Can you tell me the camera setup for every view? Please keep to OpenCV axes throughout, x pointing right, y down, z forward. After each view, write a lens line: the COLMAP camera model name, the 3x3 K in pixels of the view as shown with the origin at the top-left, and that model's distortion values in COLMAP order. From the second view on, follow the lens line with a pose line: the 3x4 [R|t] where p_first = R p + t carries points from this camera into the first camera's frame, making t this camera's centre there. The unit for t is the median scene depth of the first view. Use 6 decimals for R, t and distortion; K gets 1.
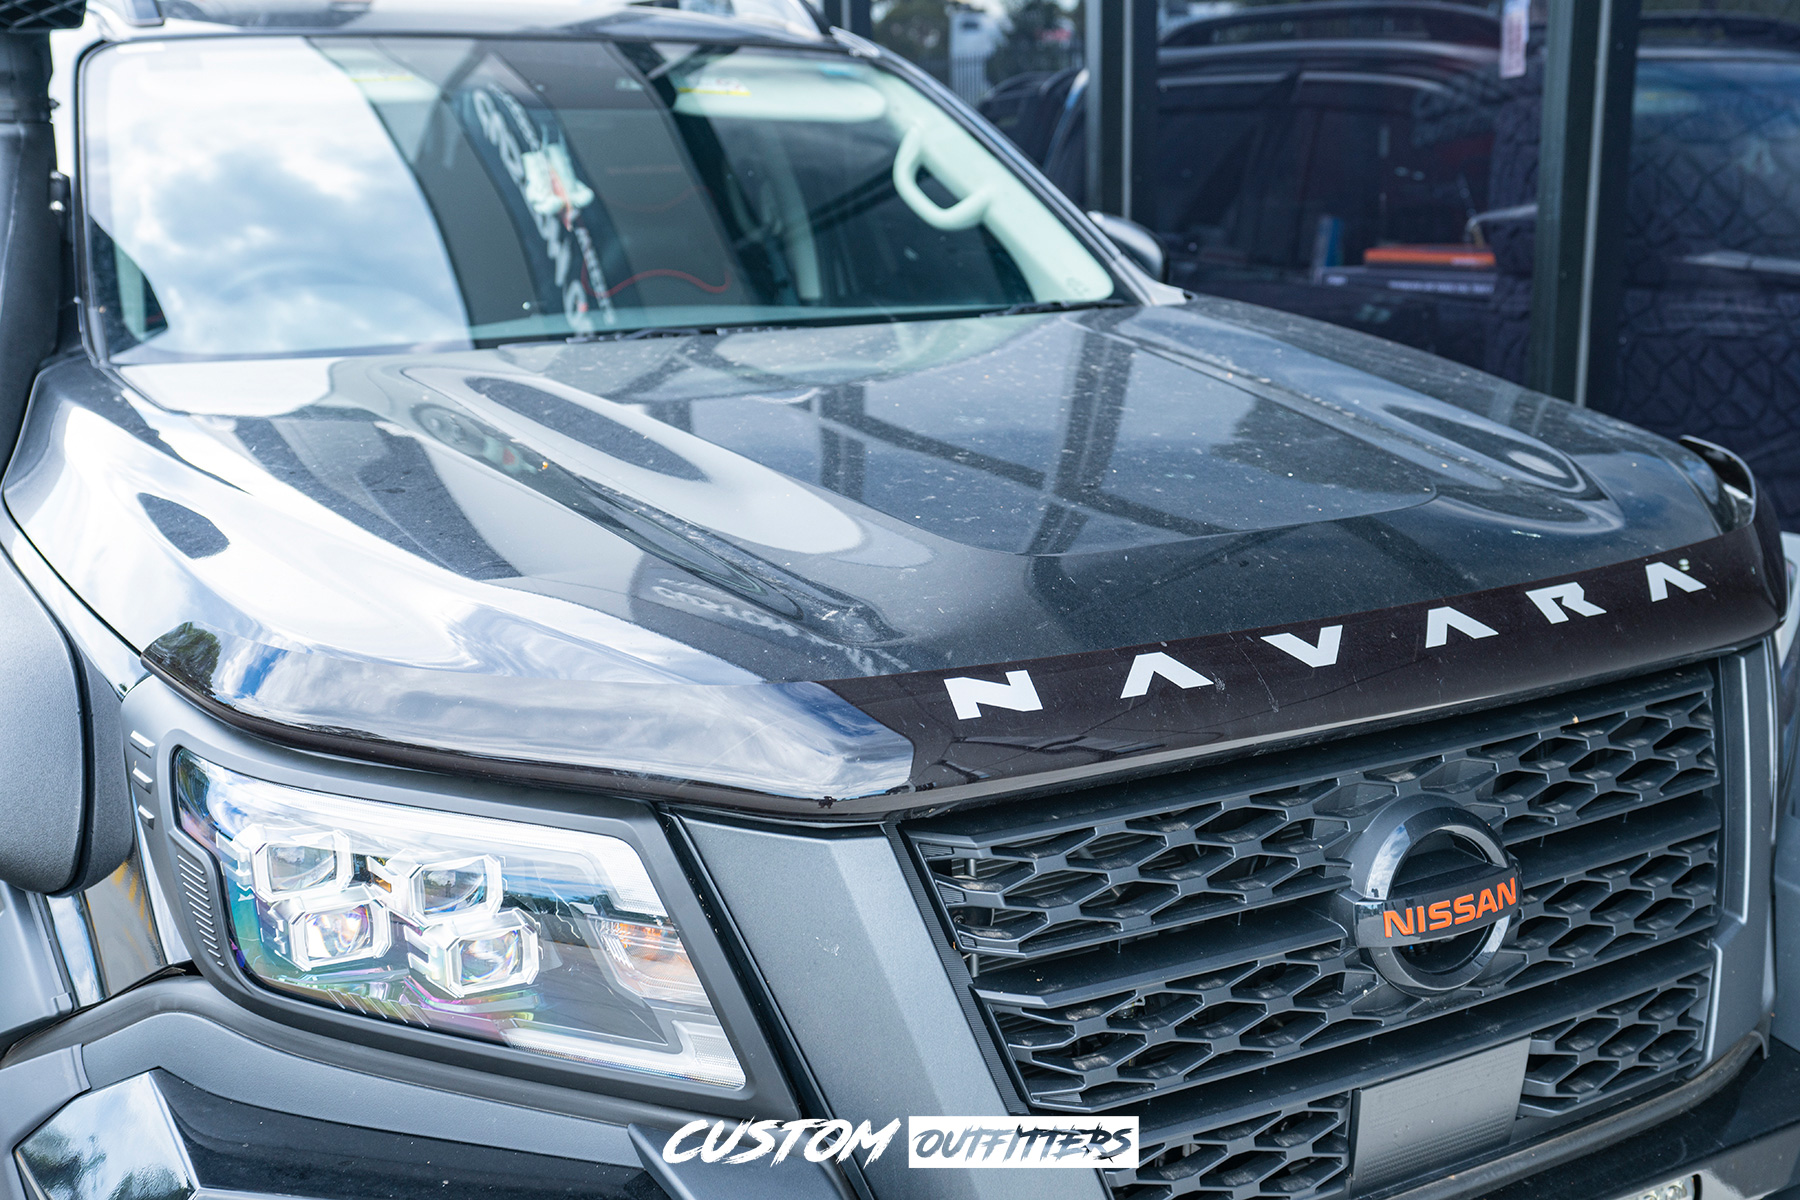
lens RADIAL K [[1789.5, 0, 904.7], [0, 1789.5, 633.2], [0, 0, 1]] dist [0.095258, 0.000000]
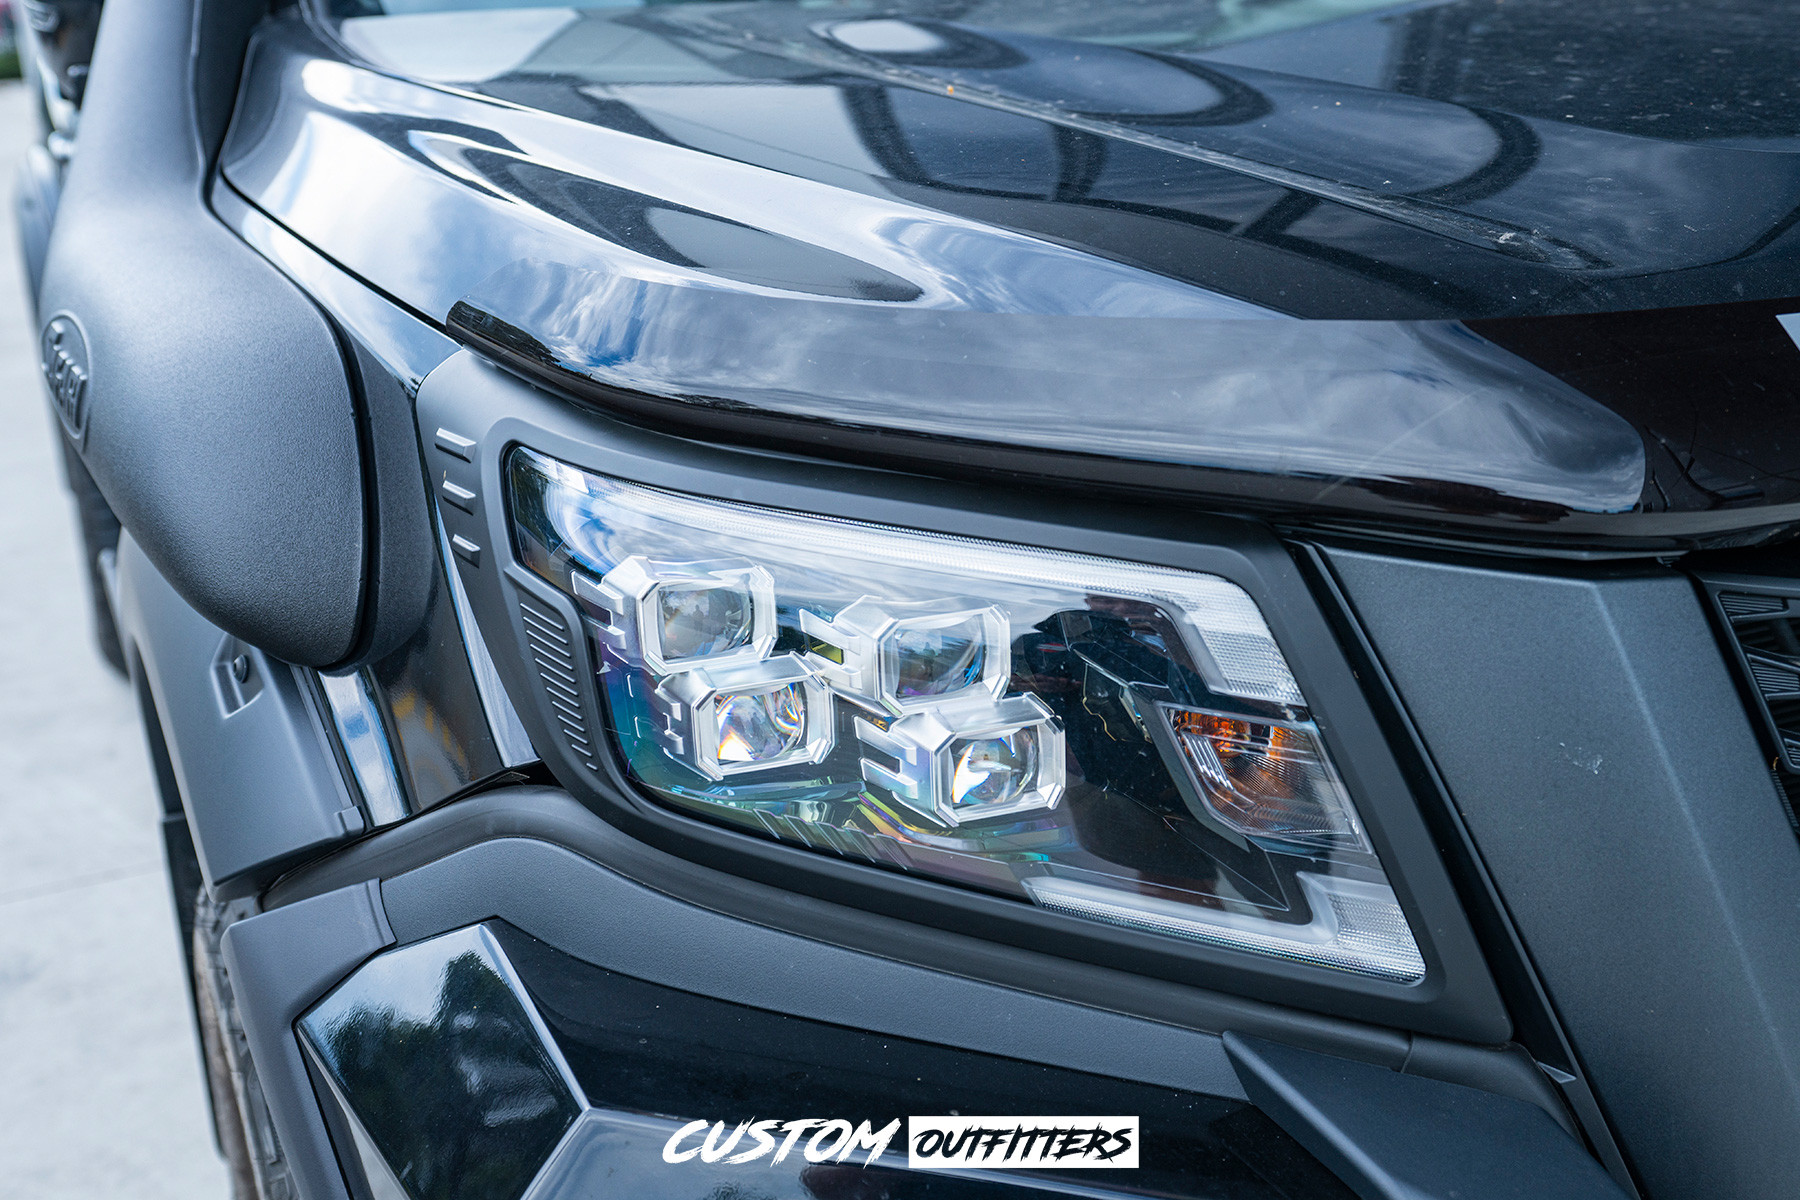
lens RADIAL K [[1789.5, 0, 894.5], [0, 1789.5, 605.8], [0, 0, 1]] dist [0.095258, 0.000000]
pose [[0.996130, 0.005370, -0.087723, -0.207121], [0.001066, 0.997320, 0.073151, 0.075268], [0.087881, -0.072961, 0.993455, 0.363886]]
